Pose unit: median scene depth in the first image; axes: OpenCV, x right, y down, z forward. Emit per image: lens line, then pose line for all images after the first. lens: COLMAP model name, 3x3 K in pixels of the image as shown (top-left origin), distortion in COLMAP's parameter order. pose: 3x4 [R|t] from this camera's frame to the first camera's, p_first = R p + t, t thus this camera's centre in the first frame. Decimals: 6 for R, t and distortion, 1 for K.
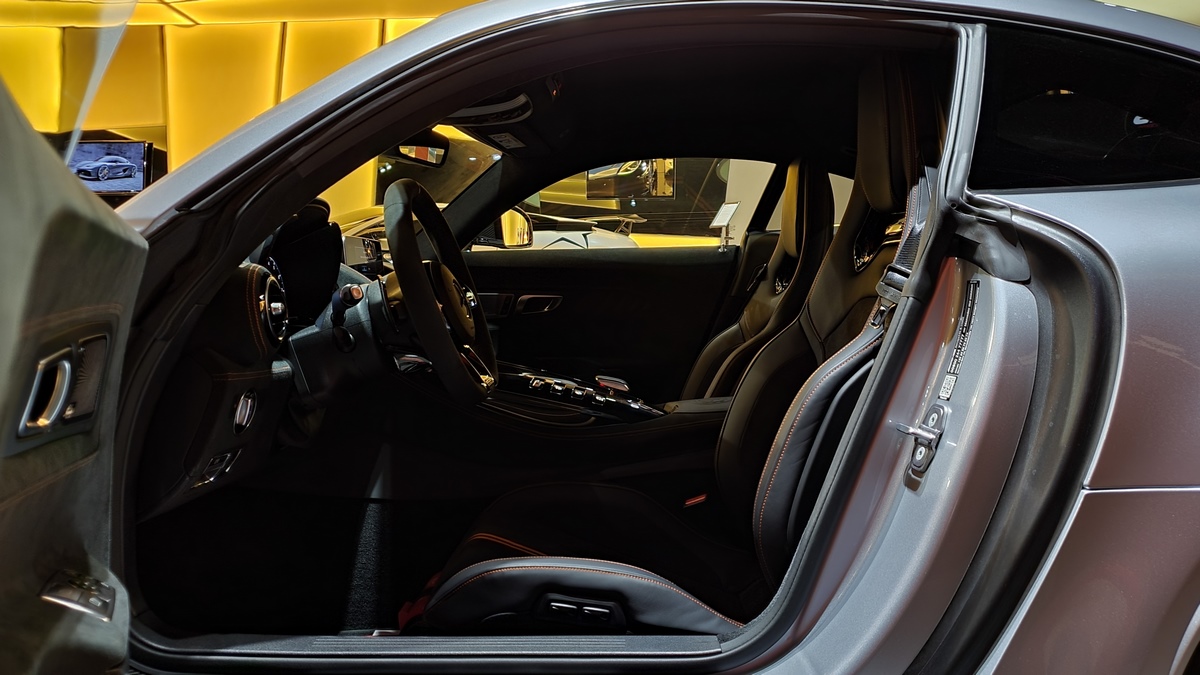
lens RADIAL K [[931.5, 0, 600.0], [0, 931.5, 337.5], [0, 0, 1]] dist [-0.004586, -0.006119]
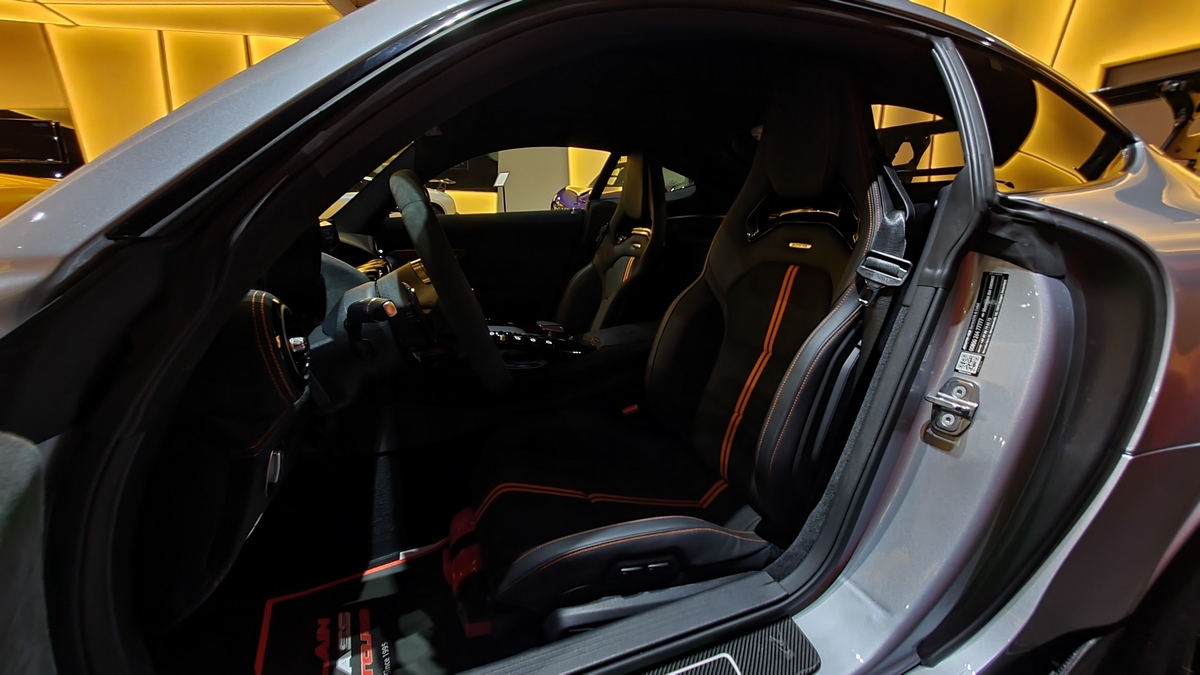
lens RADIAL K [[474.1, 0, 597.3], [0, 474.1, 343.3], [0, 0, 1]] dist [-0.001881, -0.000068]
pose [[0.935432, -0.115756, 0.334017, -0.242530], [0.044491, 0.975906, 0.213607, -0.108549], [-0.350695, -0.184954, 0.918044, 0.535206]]
